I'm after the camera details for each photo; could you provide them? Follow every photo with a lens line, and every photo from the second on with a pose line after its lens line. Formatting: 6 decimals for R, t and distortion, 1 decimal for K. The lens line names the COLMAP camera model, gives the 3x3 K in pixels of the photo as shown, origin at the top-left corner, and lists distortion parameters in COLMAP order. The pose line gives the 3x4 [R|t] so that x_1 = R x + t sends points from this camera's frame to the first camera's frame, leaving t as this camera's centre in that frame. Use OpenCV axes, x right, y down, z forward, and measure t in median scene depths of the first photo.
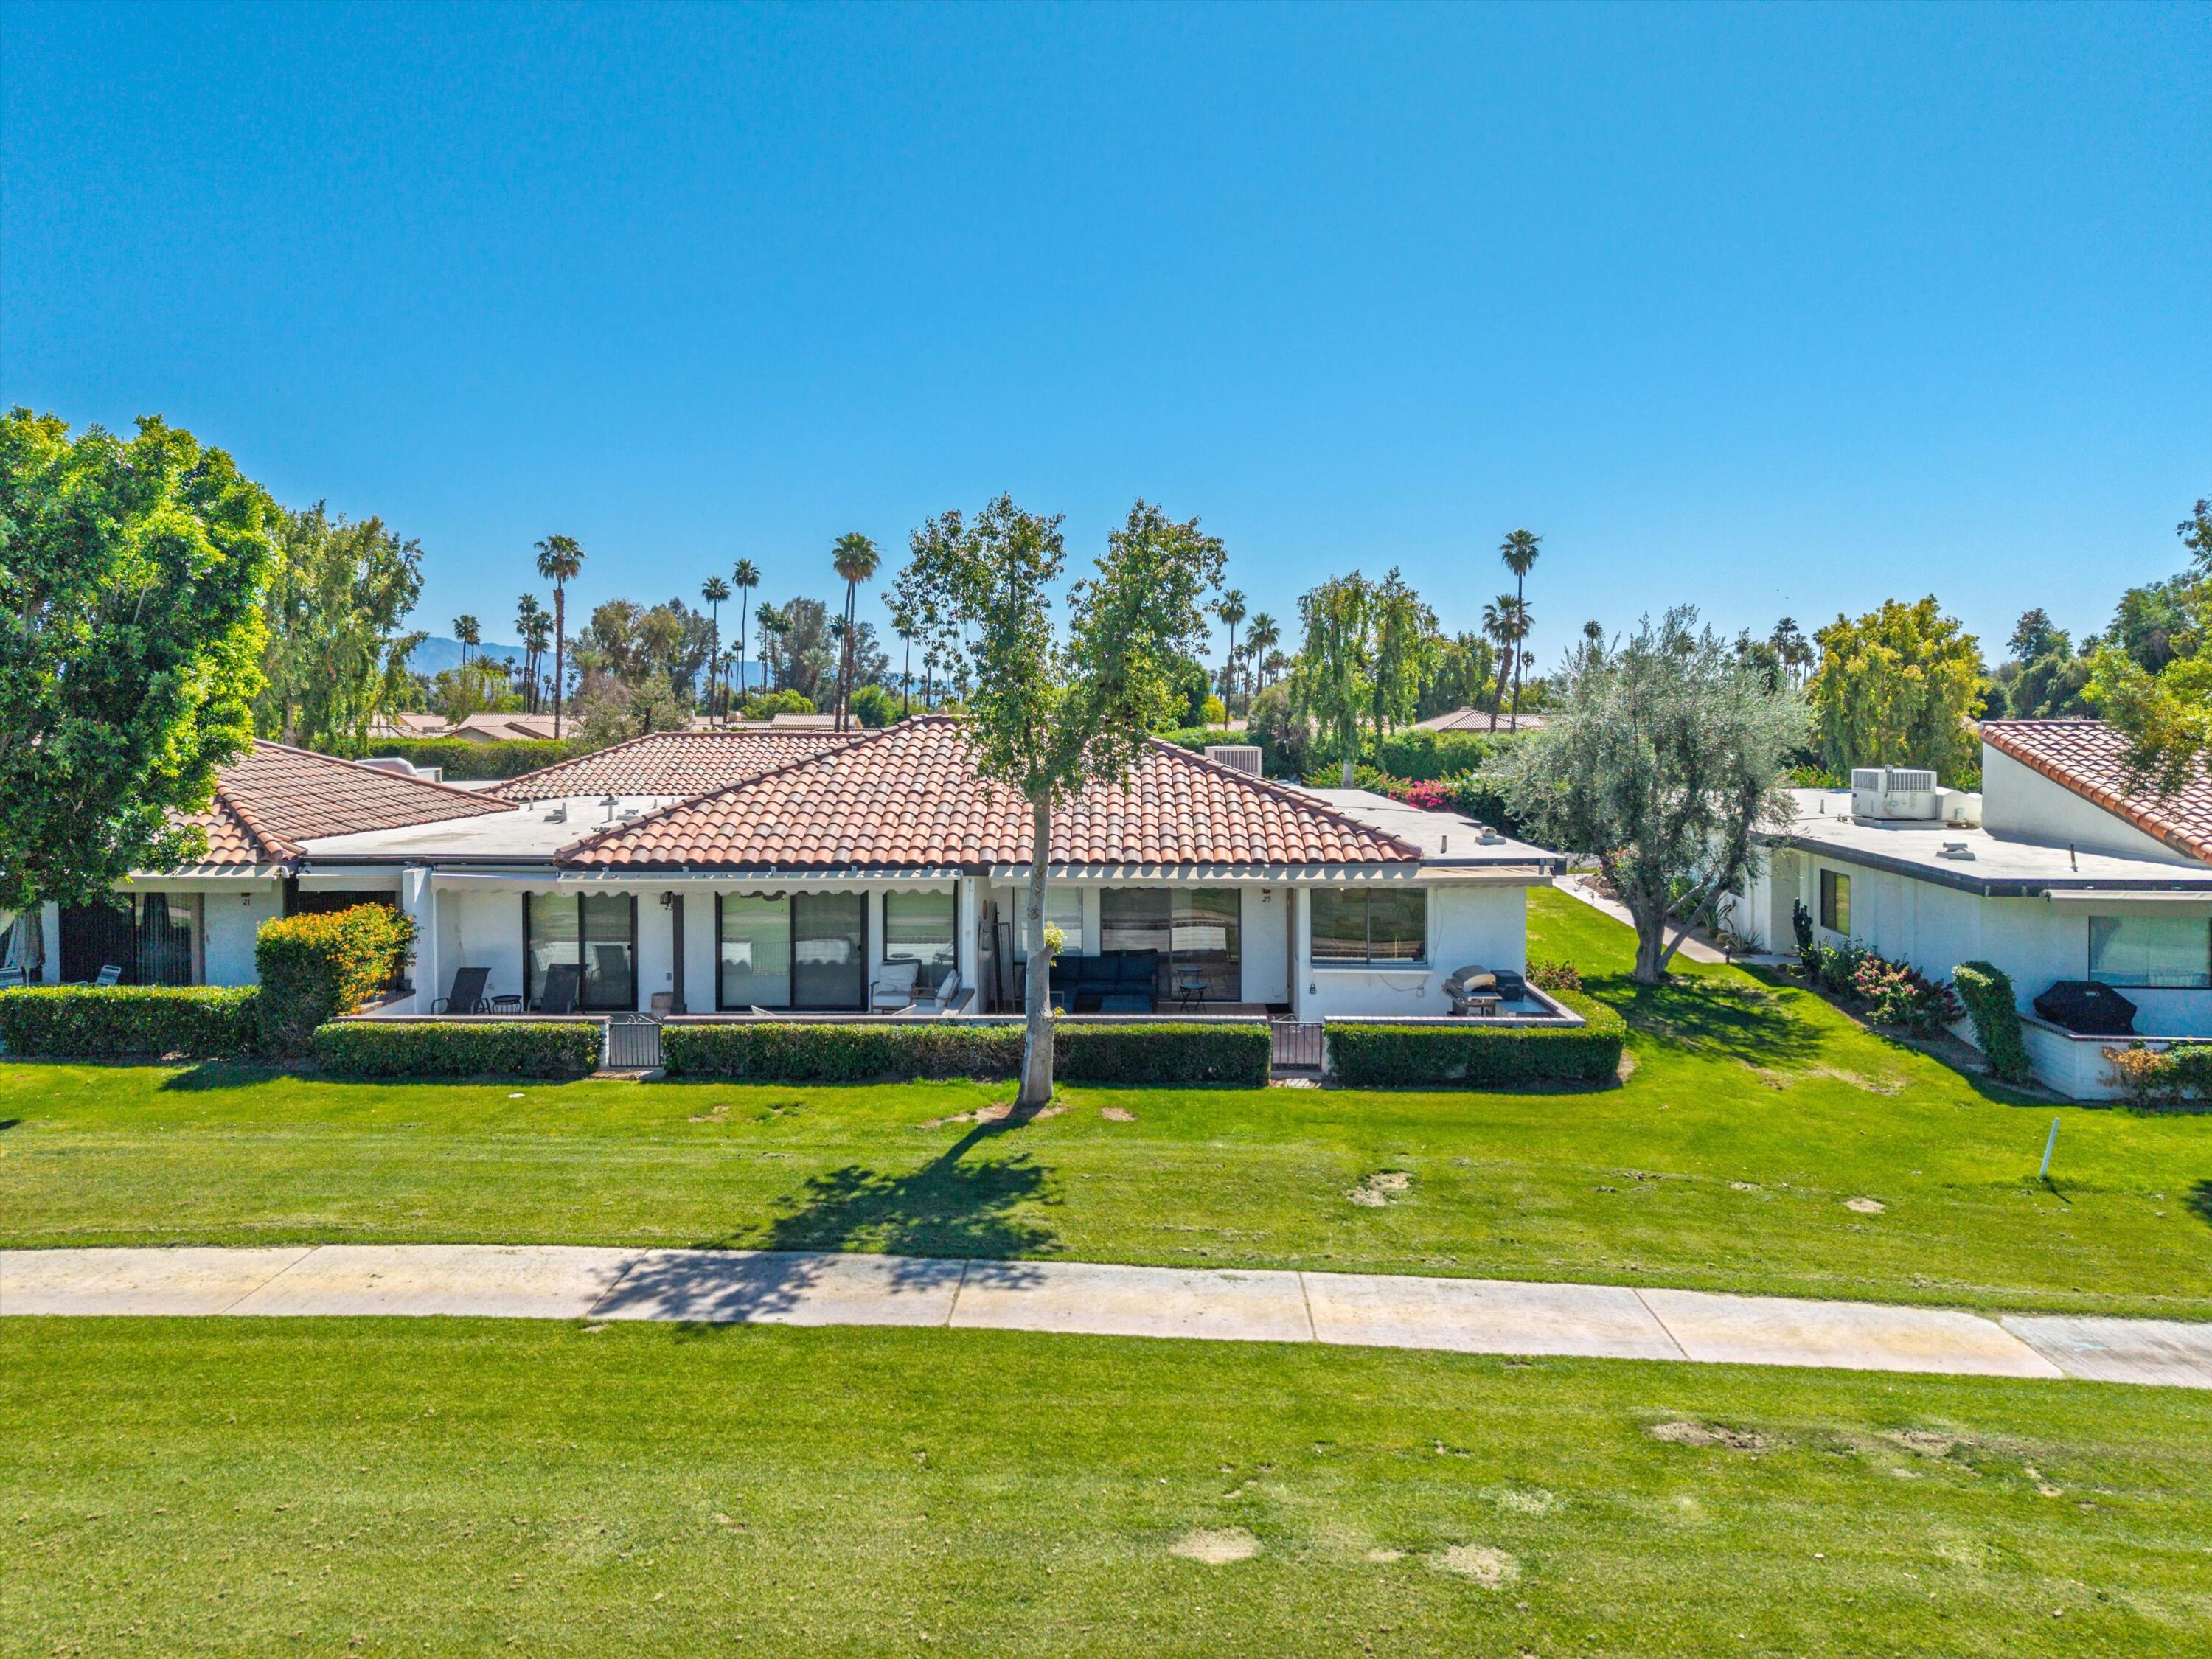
lens RADIAL K [[1746.1, 0, 1095.3], [0, 1746.1, 831.9], [0, 0, 1]] dist [0.007610, -0.002383]
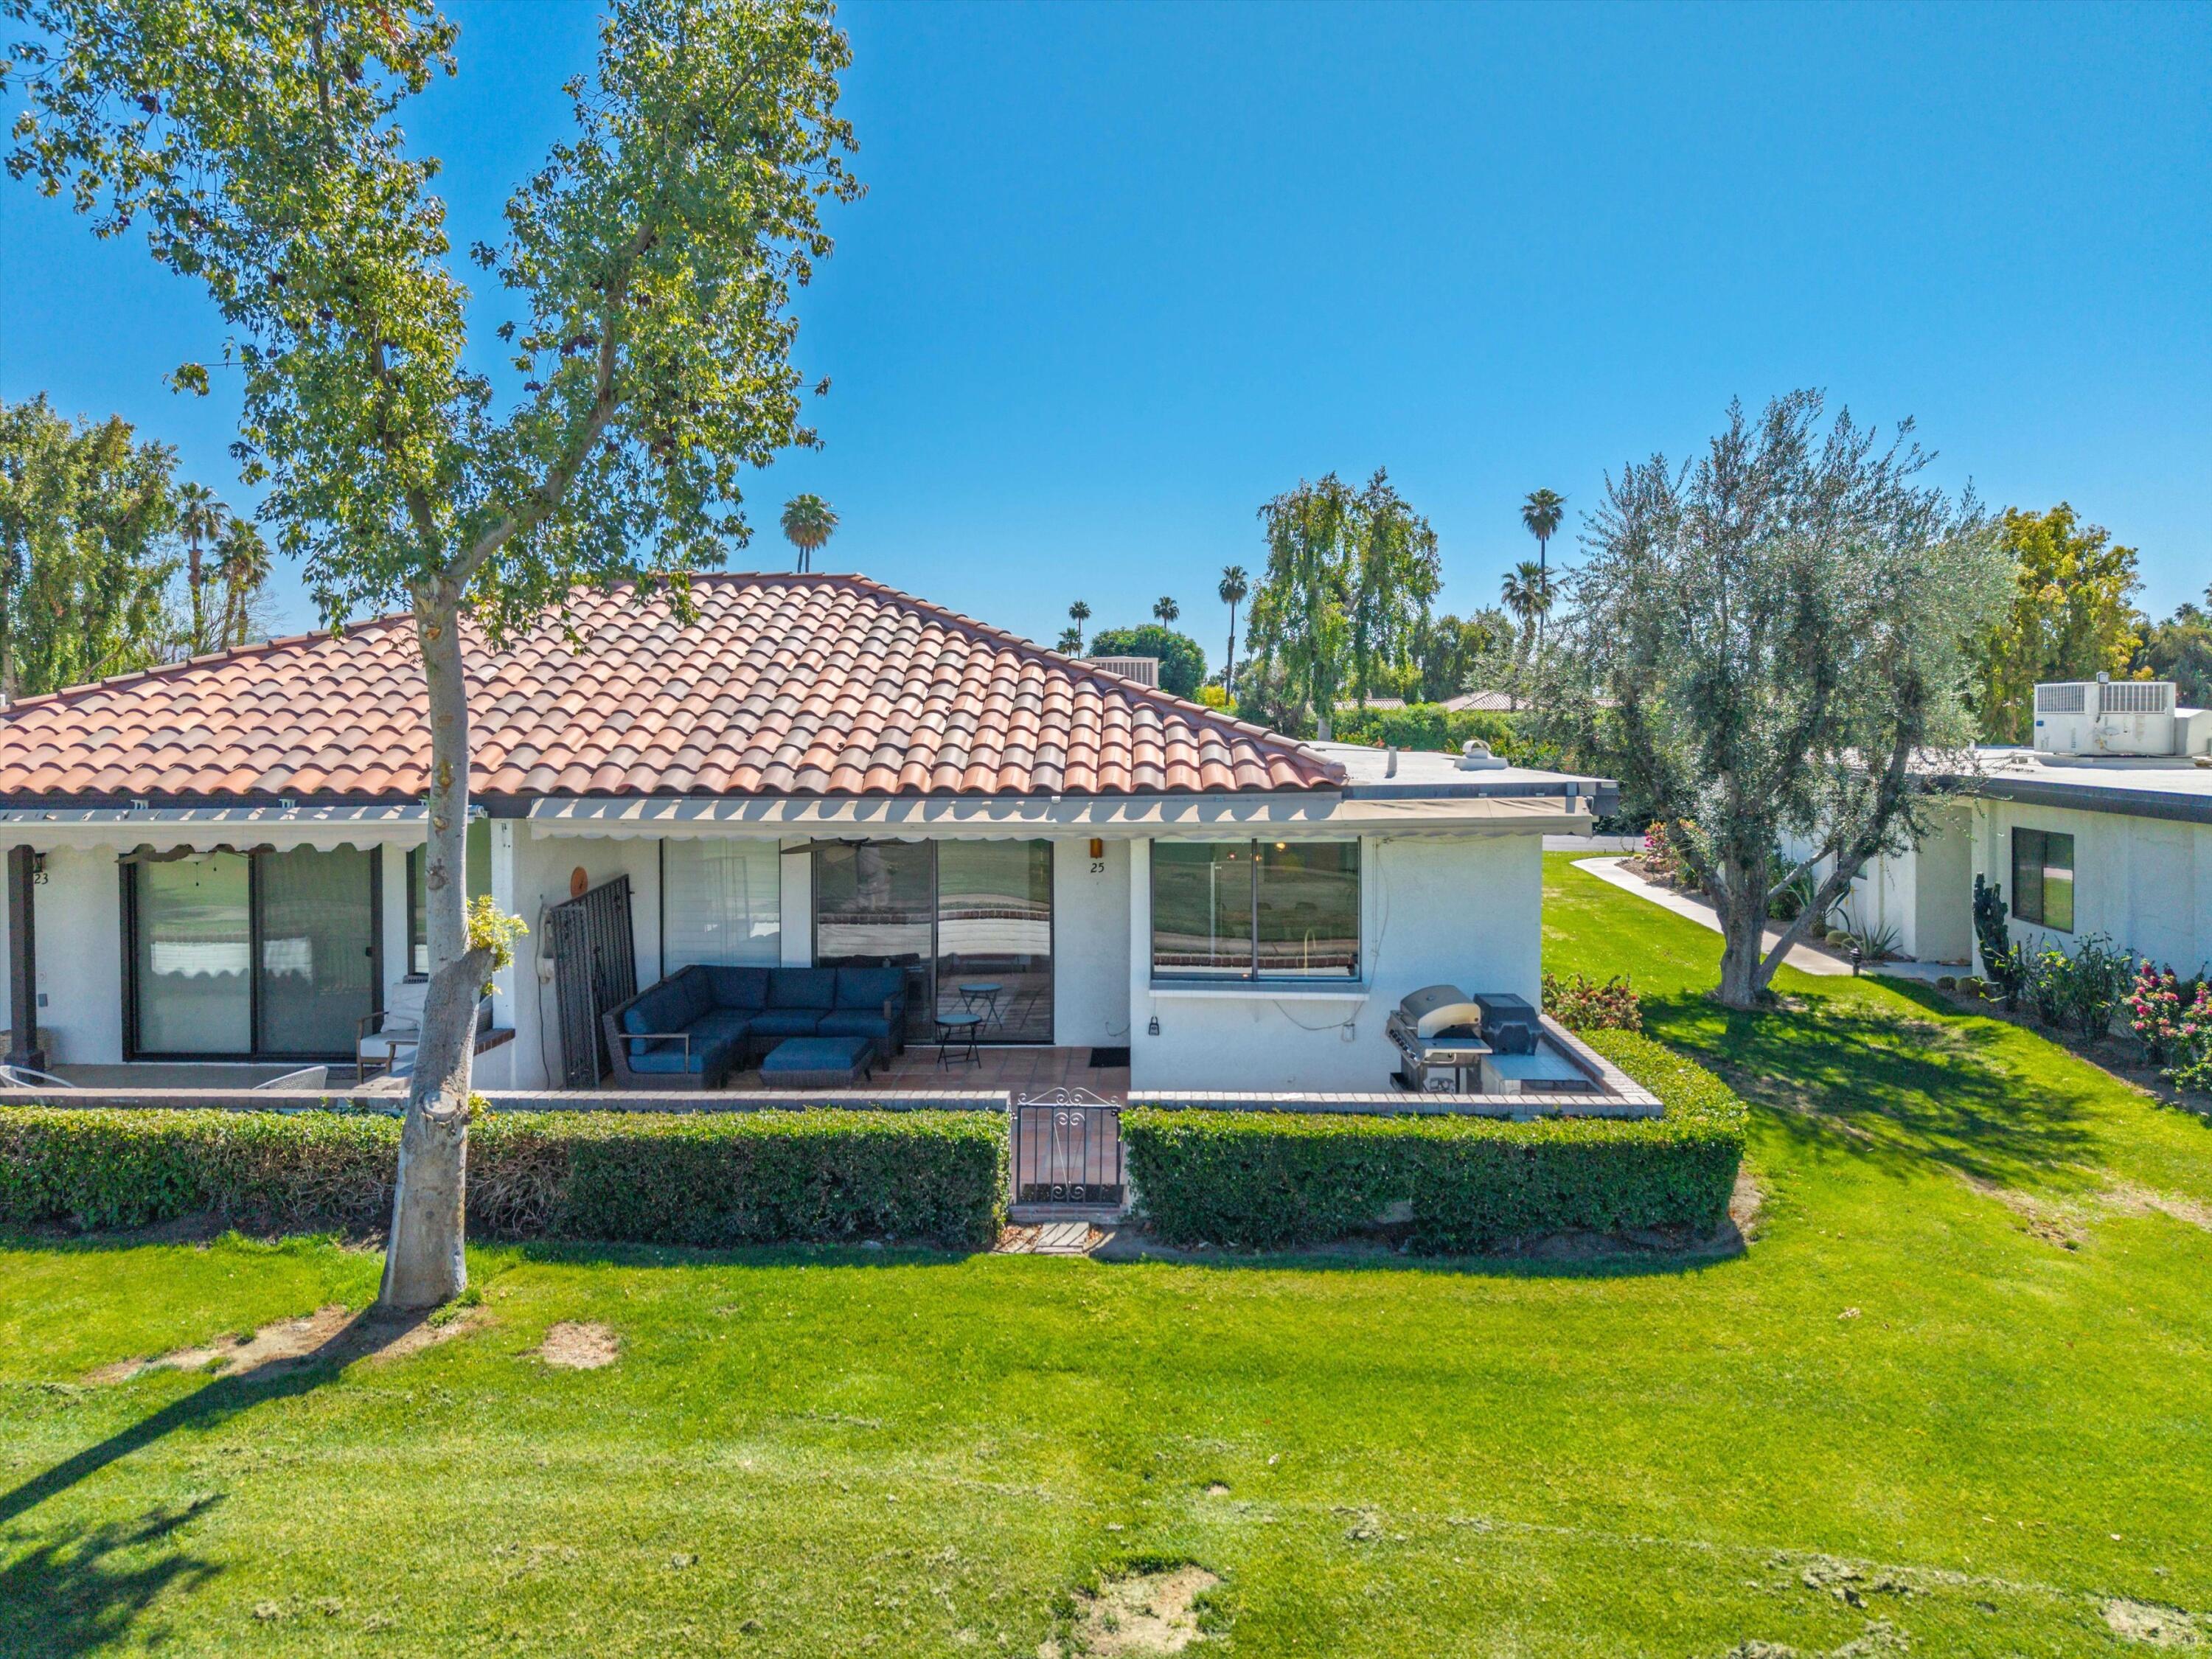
lens RADIAL K [[1816.9, 0, 1108.4], [0, 1816.9, 828.6], [0, 0, 1]] dist [0.014652, 0.010482]
pose [[0.999994, 0.000487, 0.003535, 0.107430], [-0.000482, 0.999999, -0.001416, 0.028285], [-0.003536, 0.001415, 0.999993, 0.425413]]
